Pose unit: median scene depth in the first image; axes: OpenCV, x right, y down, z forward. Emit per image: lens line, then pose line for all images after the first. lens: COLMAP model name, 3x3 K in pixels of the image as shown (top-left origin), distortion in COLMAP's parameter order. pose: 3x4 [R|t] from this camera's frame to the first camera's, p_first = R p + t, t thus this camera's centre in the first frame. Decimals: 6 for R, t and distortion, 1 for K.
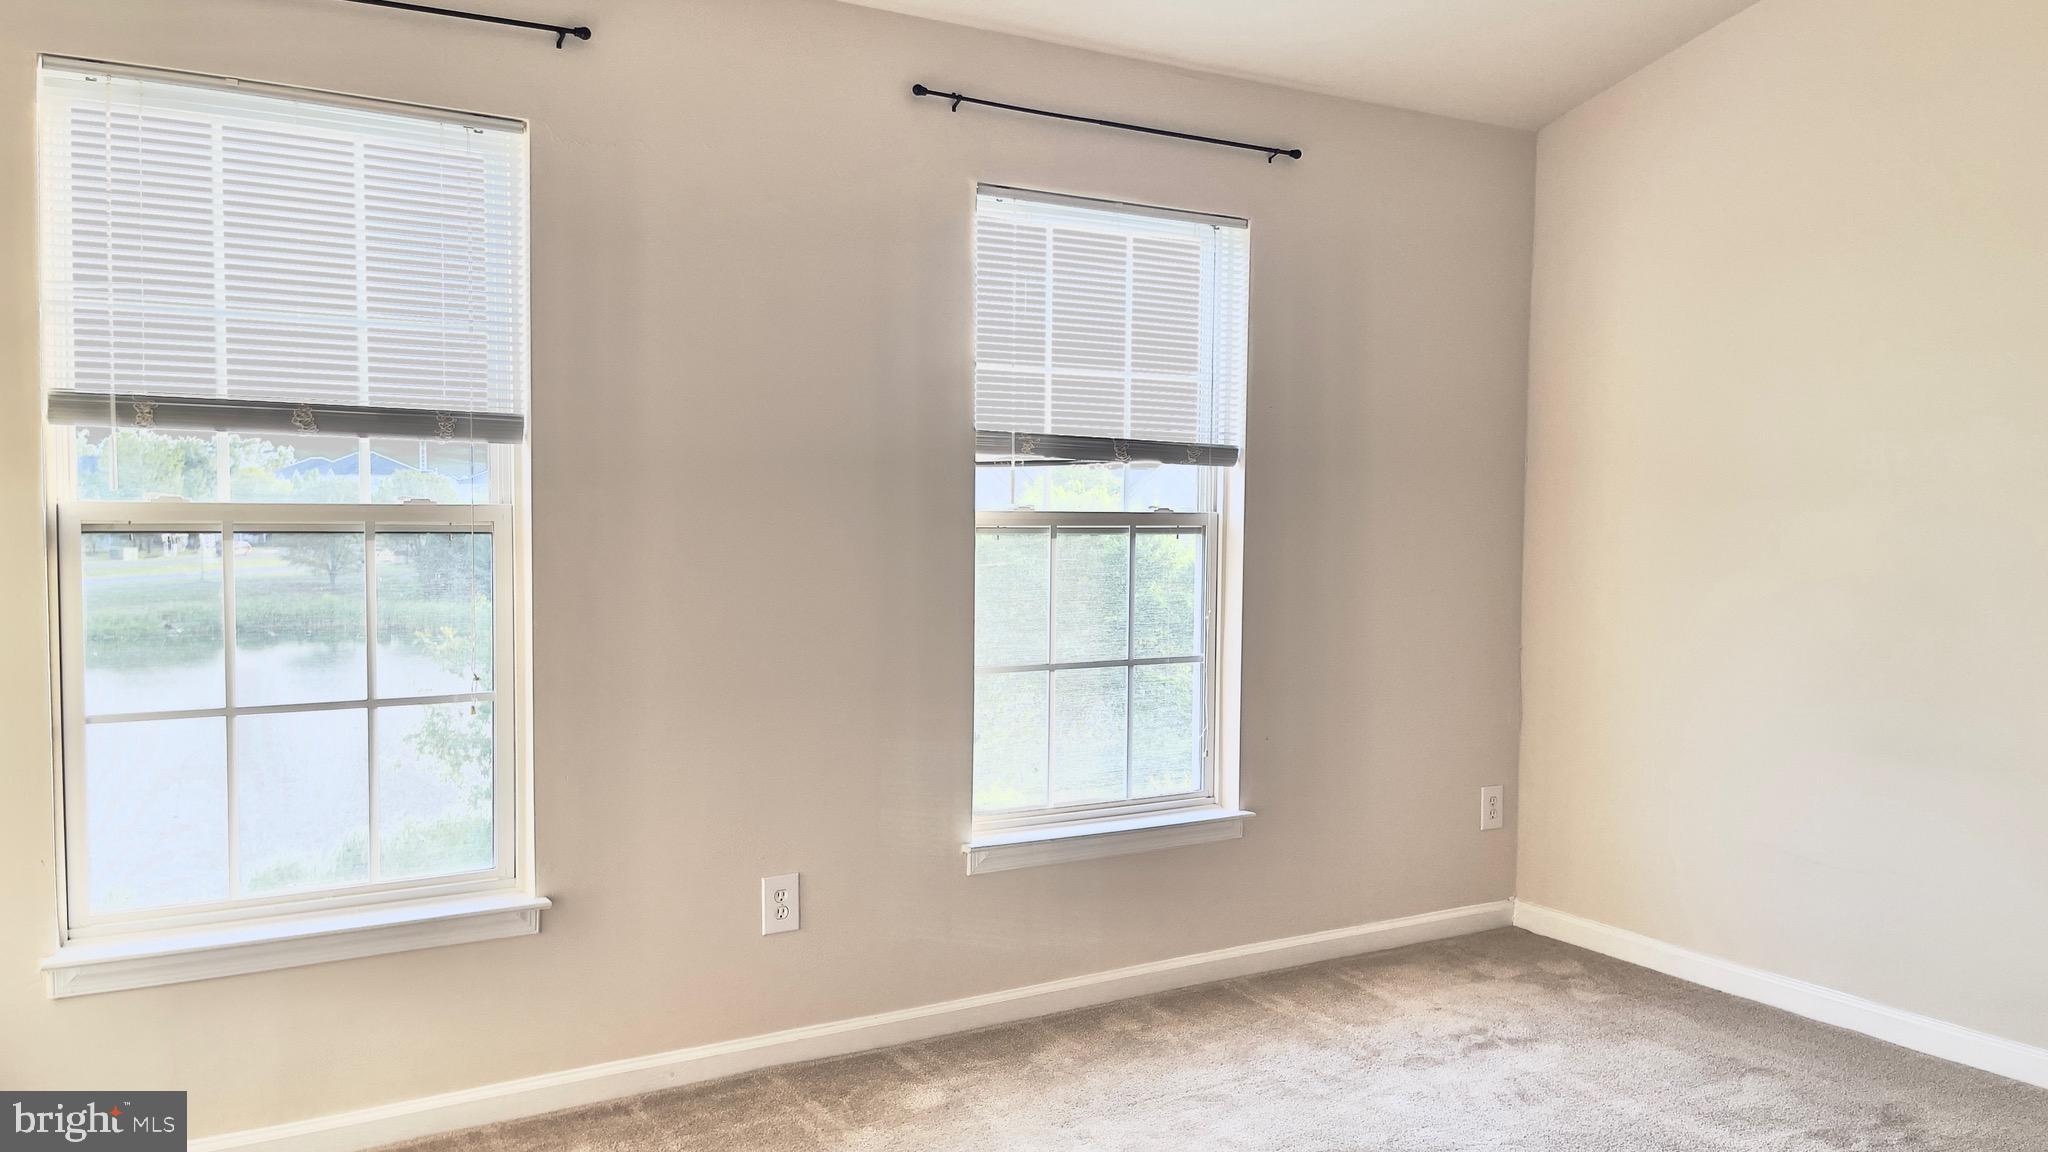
lens RADIAL K [[1542.4, 0, 1070.7], [0, 1542.4, 600.6], [0, 0, 1]] dist [0.043694, -0.048686]
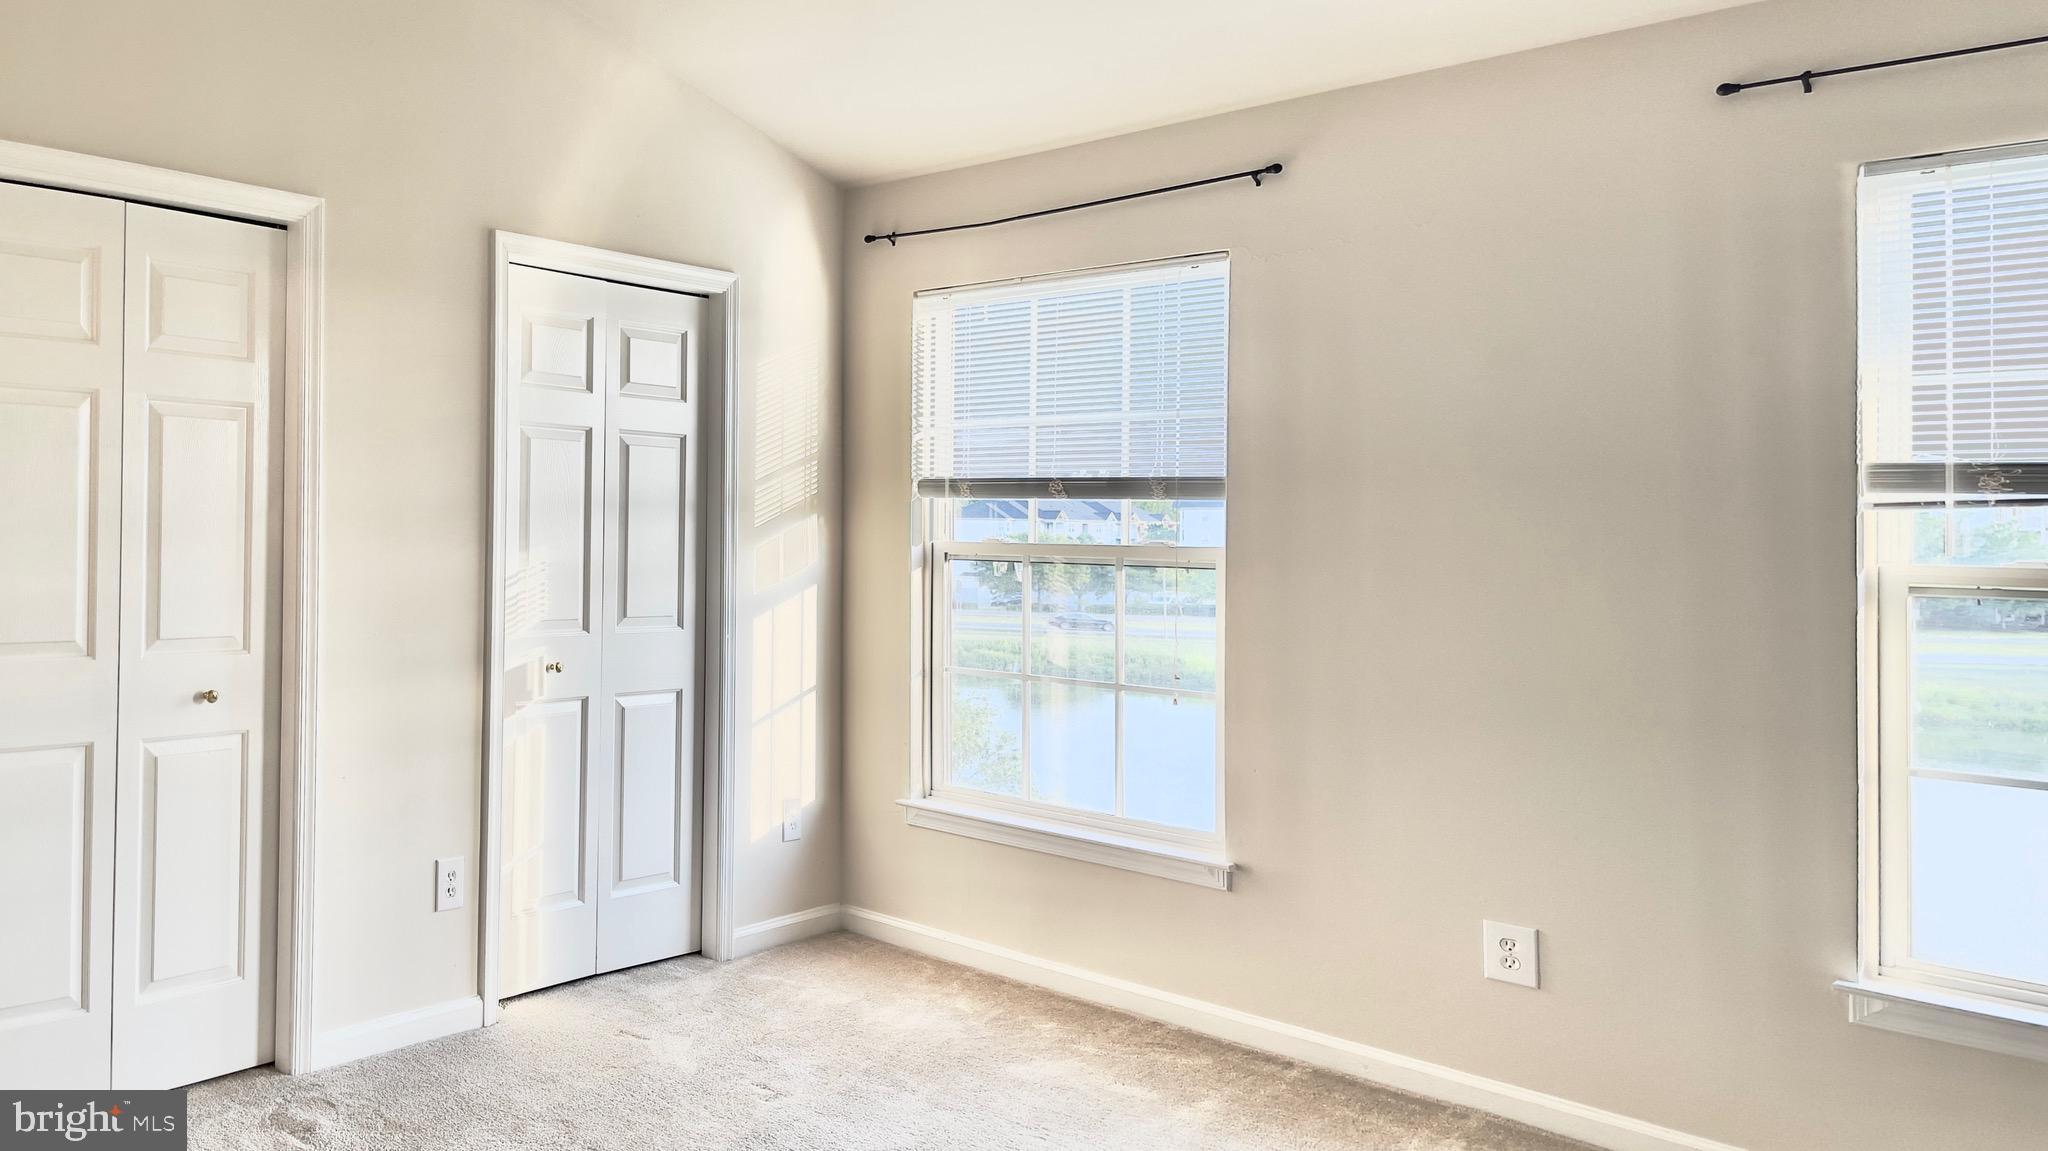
lens RADIAL K [[1542.4, 0, 1032.0], [0, 1542.4, 563.8], [0, 0, 1]] dist [0.043694, -0.048686]
pose [[0.271481, 0.008833, -0.962403, 0.816826], [-0.078726, 0.996811, -0.013059, -0.018823], [0.959219, 0.079311, 0.271311, 0.497081]]
